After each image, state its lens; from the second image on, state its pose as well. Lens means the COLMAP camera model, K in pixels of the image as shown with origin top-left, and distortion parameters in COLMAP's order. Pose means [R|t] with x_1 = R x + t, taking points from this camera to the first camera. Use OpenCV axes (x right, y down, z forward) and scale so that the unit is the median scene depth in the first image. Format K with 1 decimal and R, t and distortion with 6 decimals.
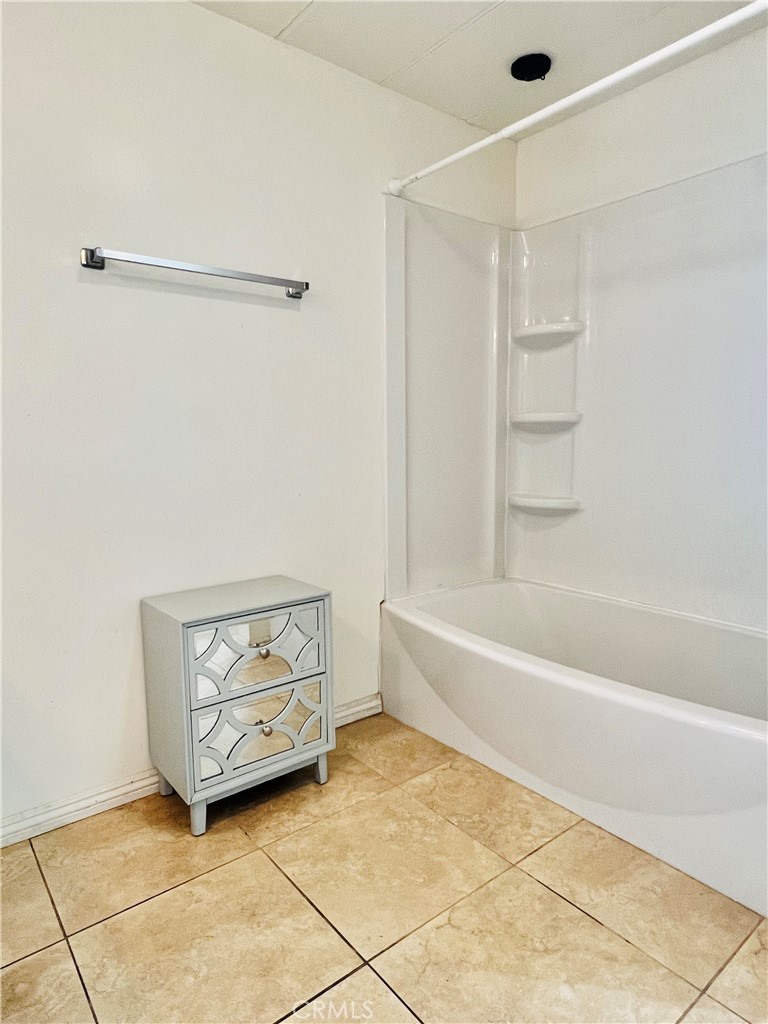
lens RADIAL K [[628.0, 0, 391.1], [0, 628.0, 504.4], [0, 0, 1]] dist [-0.006186, 0.002397]
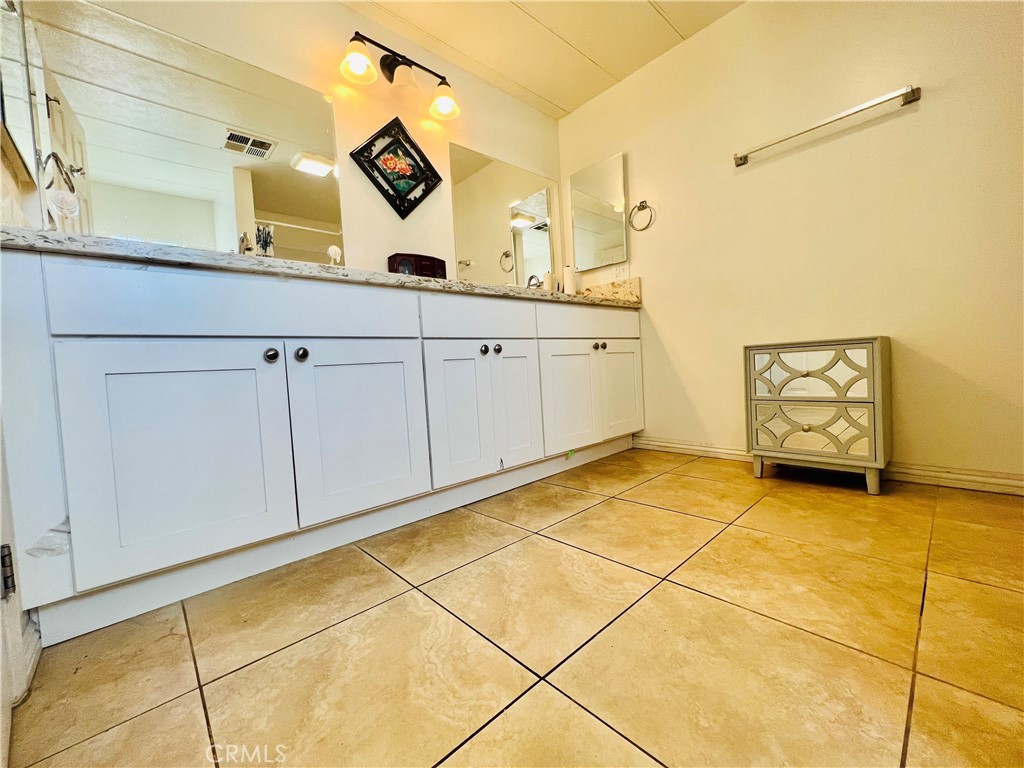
lens RADIAL K [[412.0, 0, 506.2], [0, 412.0, 379.8], [0, 0, 1]] dist [-0.004511, 0.001473]
pose [[0.058807, 0.043878, -0.997305, 0.699874], [-0.056212, 0.997594, 0.040576, 0.242962], [0.996685, 0.053675, 0.061132, 0.231483]]
